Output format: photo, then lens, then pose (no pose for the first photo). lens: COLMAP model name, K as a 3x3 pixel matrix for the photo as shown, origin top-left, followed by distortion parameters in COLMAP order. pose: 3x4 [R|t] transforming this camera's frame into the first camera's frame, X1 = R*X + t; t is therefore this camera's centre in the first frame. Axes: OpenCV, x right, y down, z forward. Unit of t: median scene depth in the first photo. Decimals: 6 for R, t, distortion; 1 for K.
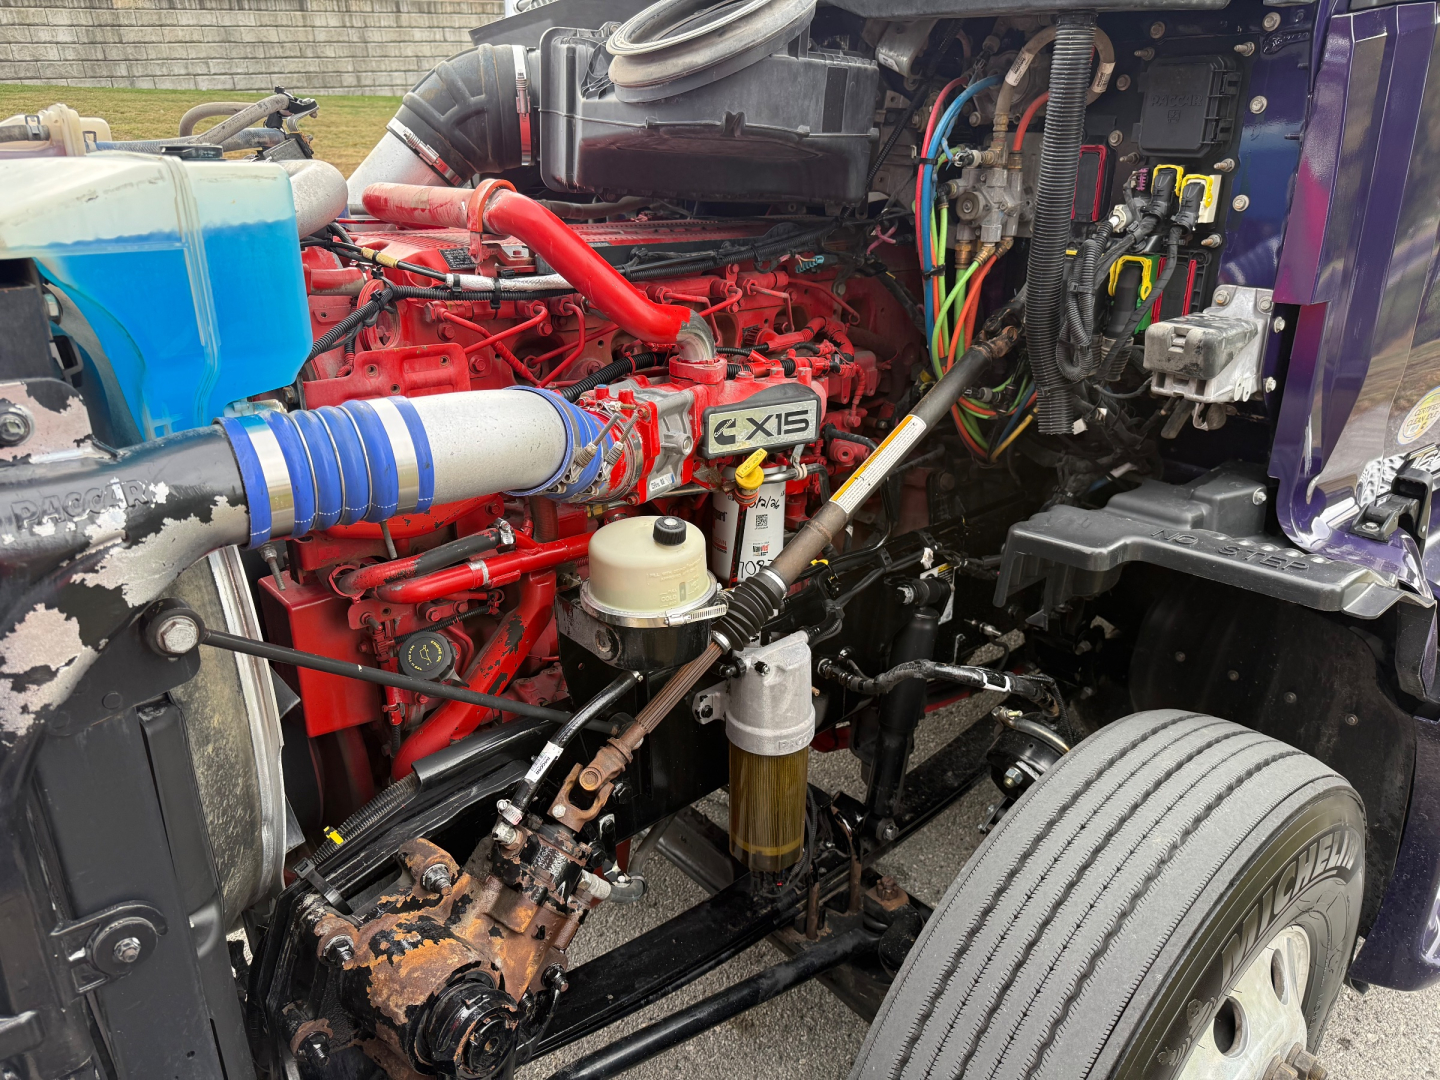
lens RADIAL K [[1011.1, 0, 701.1], [0, 1011.1, 532.5], [0, 0, 1]] dist [0.063462, -0.122800]
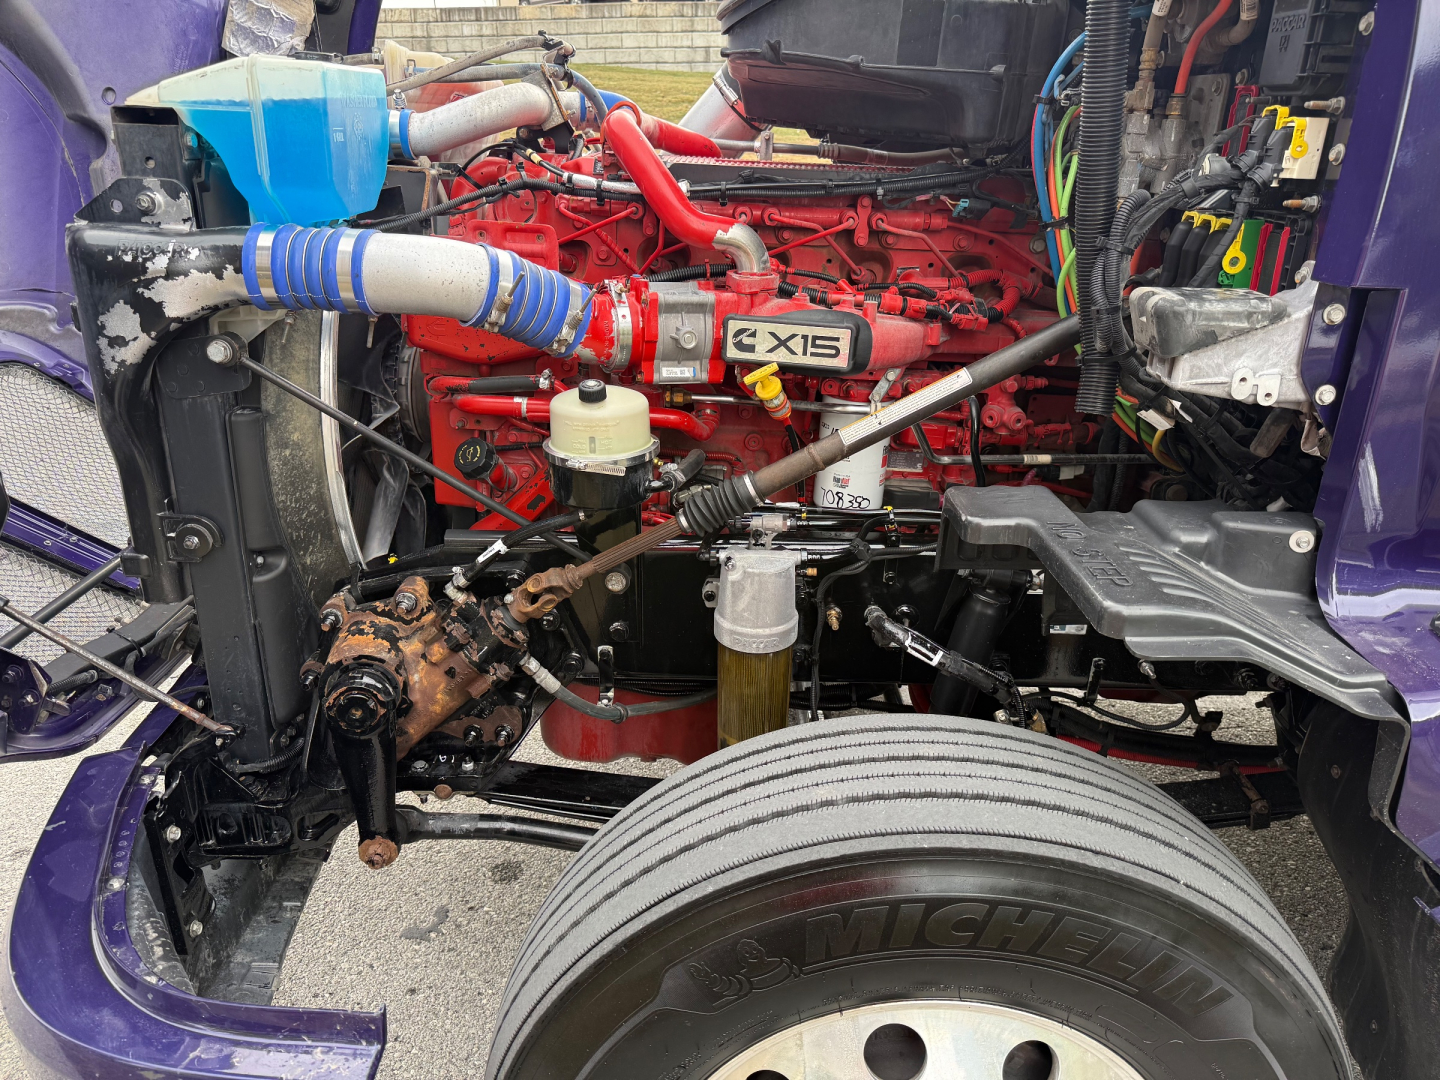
lens RADIAL K [[1017.2, 0, 720.0], [0, 1017.2, 540.0], [0, 0, 1]] dist [0.028039, -0.043168]
pose [[0.750870, 0.275230, -0.600368, 0.730201], [-0.271689, 0.957274, 0.099052, 0.005893], [0.601979, 0.088738, 0.793566, 0.133825]]
